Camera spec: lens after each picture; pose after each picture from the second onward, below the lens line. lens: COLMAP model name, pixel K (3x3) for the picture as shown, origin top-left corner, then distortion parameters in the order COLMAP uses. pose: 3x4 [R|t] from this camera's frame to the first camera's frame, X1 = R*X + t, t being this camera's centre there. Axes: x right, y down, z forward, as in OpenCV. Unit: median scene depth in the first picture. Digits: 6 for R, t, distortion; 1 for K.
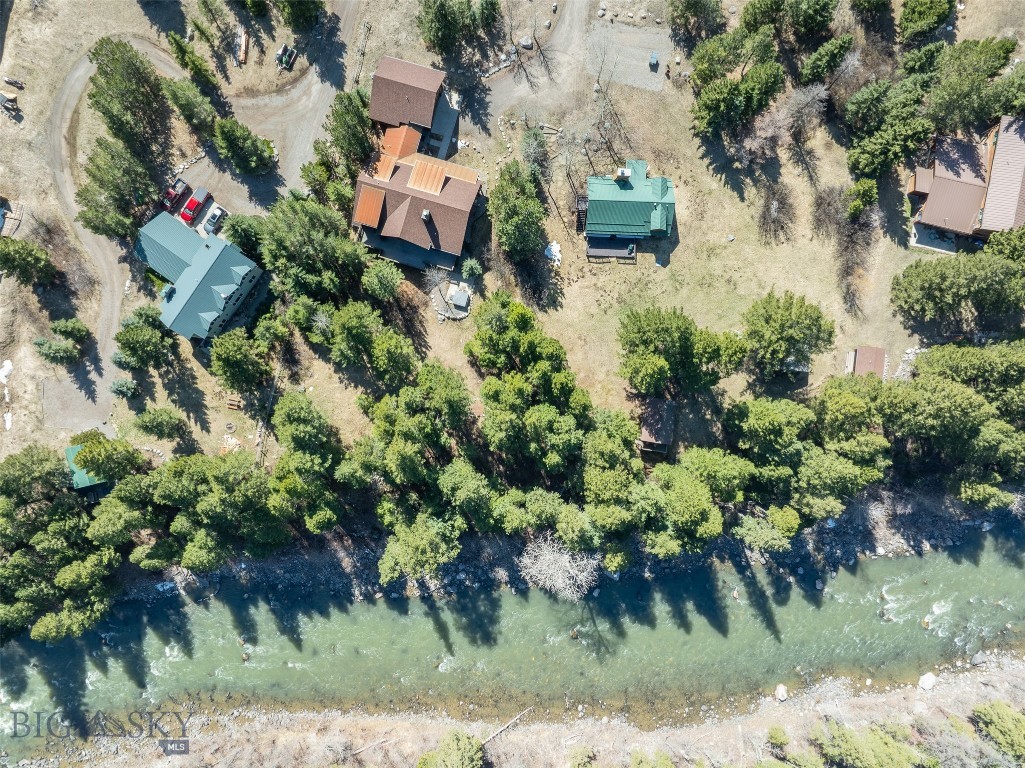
lens RADIAL K [[717.2, 0, 507.1], [0, 717.2, 378.8], [0, 0, 1]] dist [-0.015087, -0.015968]
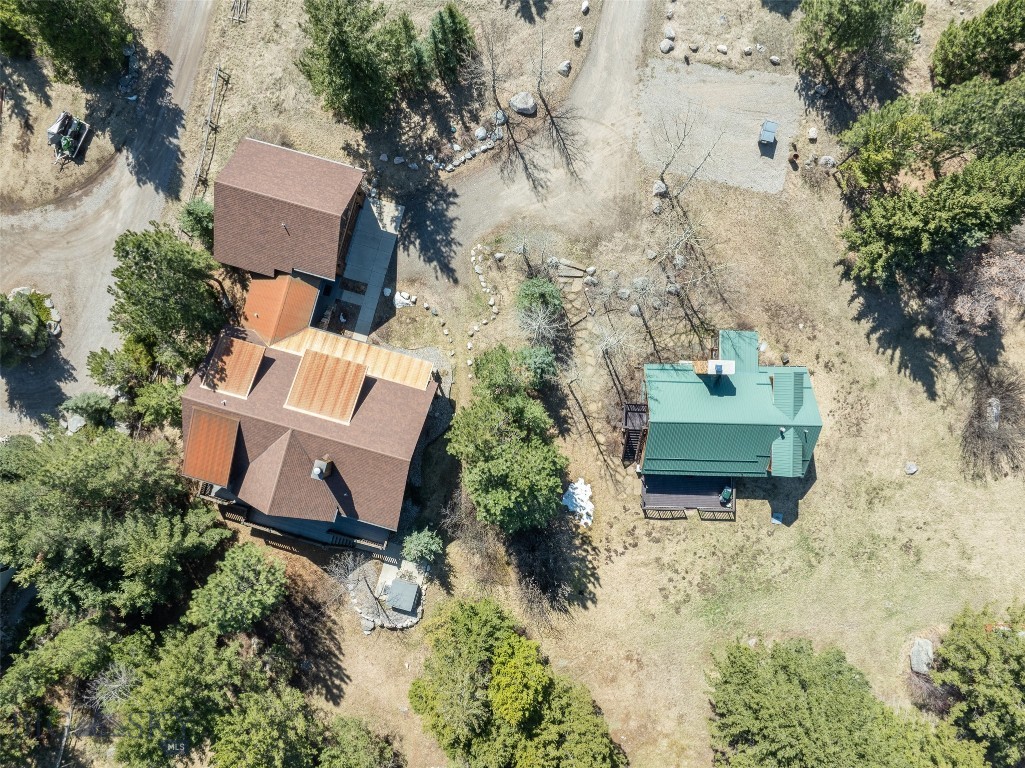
lens RADIAL K [[717.2, 0, 511.2], [0, 717.2, 388.2], [0, 0, 1]] dist [-0.015087, -0.015968]
pose [[0.999955, -0.008041, -0.005073, 0.018262], [0.008067, 0.999954, 0.005258, -0.264090], [0.005030, -0.005299, 0.999973, 0.473133]]
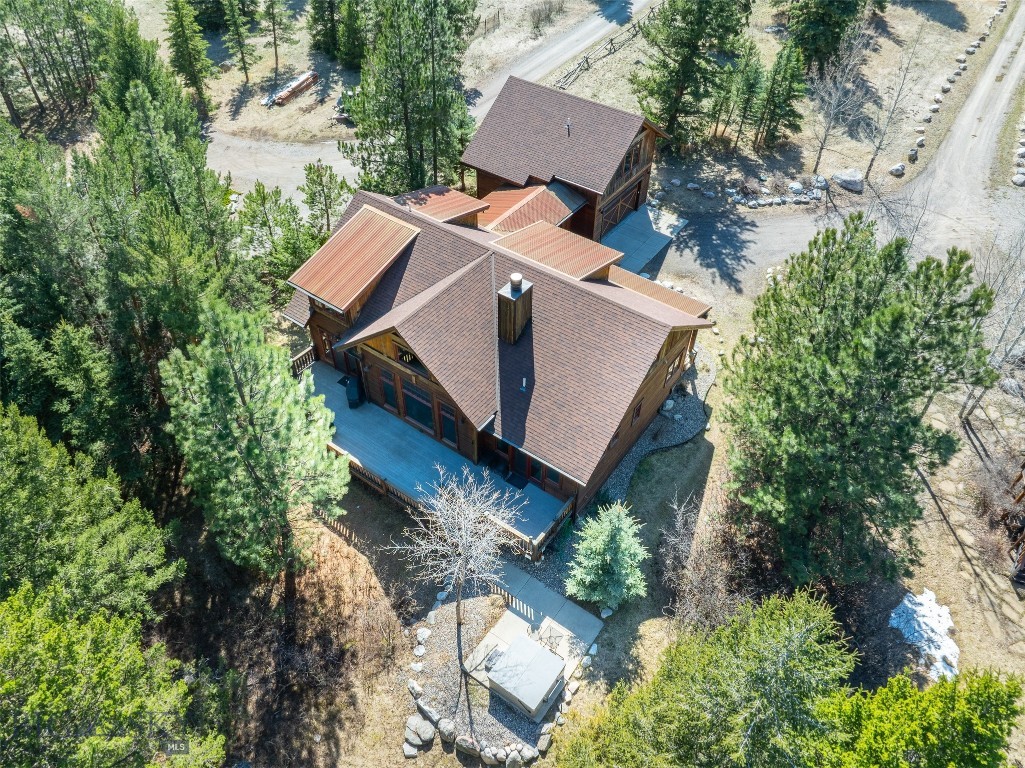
lens RADIAL K [[717.2, 0, 519.9], [0, 717.2, 382.8], [0, 0, 1]] dist [-0.015087, -0.015968]
pose [[0.943920, 0.244388, -0.222013, -0.038046], [-0.330104, 0.684614, -0.649874, -0.023282], [-0.006828, 0.686716, 0.726894, 0.758425]]
